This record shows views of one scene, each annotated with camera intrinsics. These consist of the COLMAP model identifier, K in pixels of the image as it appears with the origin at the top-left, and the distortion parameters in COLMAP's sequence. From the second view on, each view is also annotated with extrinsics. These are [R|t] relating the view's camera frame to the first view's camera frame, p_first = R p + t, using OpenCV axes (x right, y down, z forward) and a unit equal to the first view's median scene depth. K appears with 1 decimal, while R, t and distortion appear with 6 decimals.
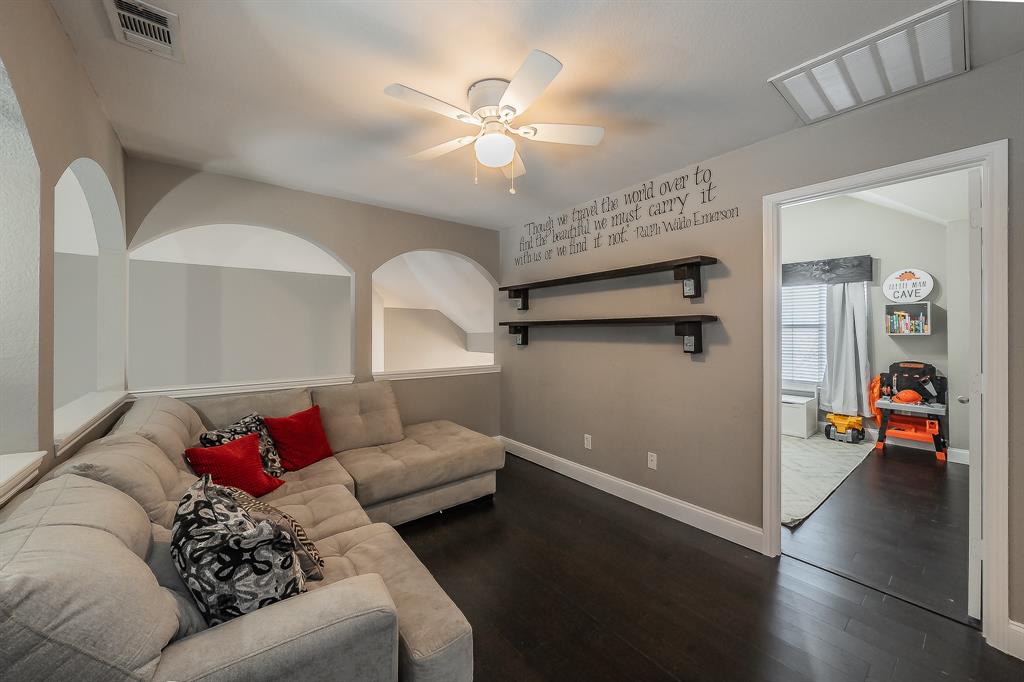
lens RADIAL K [[384.4, 0, 509.8], [0, 384.4, 331.8], [0, 0, 1]] dist [-0.000558, -0.000068]
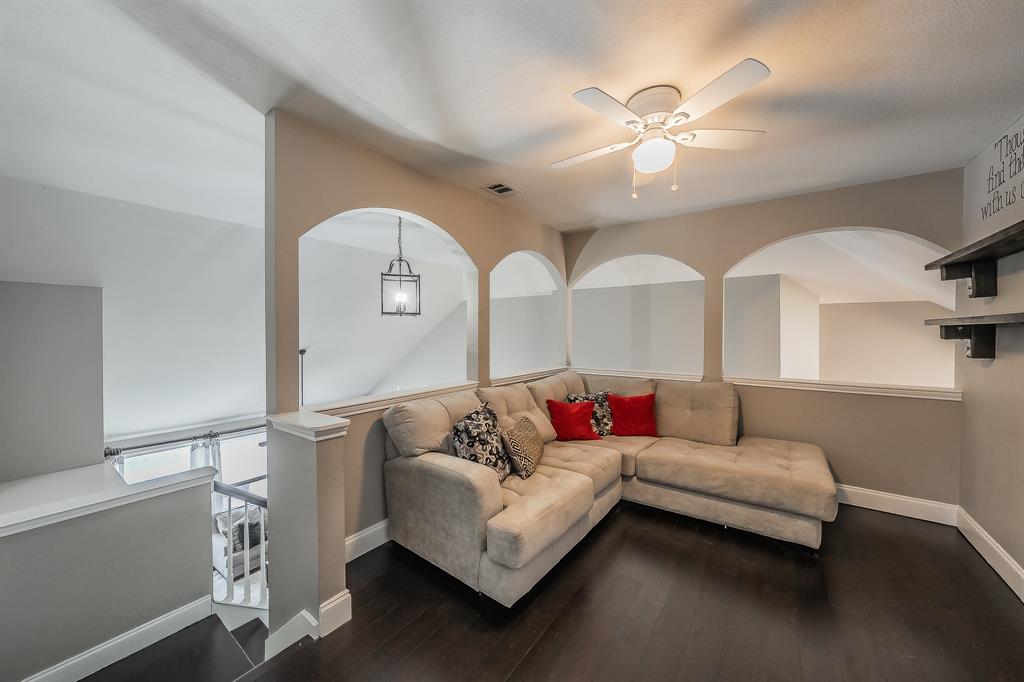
lens RADIAL K [[378.7, 0, 512.0], [0, 378.7, 341.0], [0, 0, 1]] dist [-0.000173, -0.000067]
pose [[0.268744, 0.024651, -0.962896, 0.528875], [0.000359, 0.999670, 0.025692, -0.008317], [0.963212, -0.007251, 0.268646, 0.237507]]
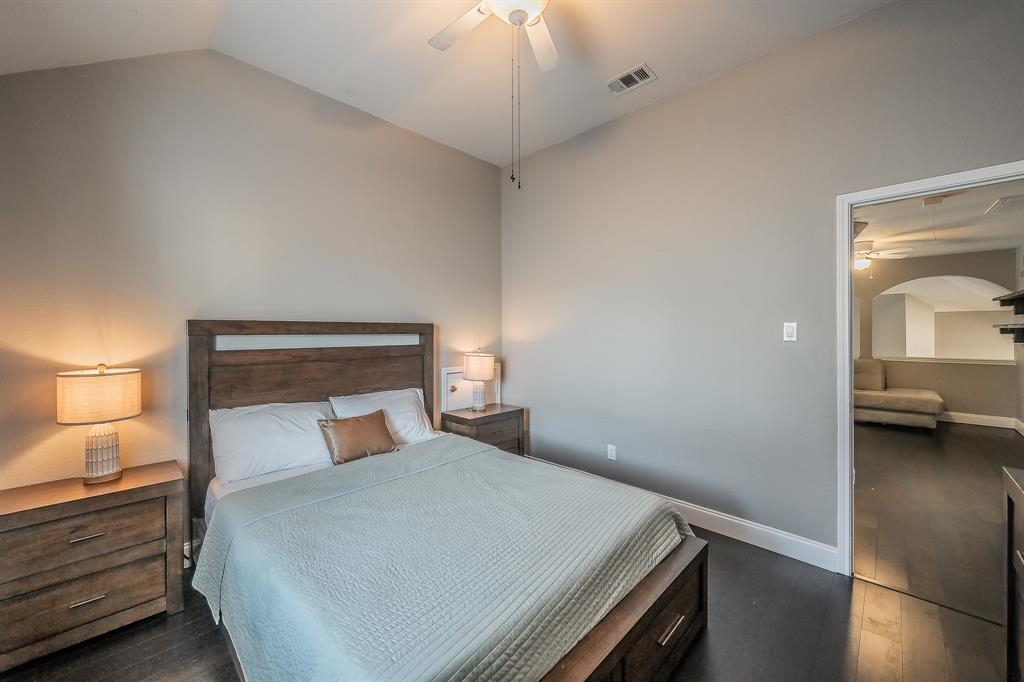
lens RADIAL K [[386.8, 0, 516.7], [0, 386.8, 334.5], [0, 0, 1]] dist [-0.001914, -0.000086]
pose [[0.127121, 0.014079, -0.991787, 1.447769], [0.005443, 0.999874, 0.014892, -0.027677], [0.991872, -0.007291, 0.127029, -1.051102]]
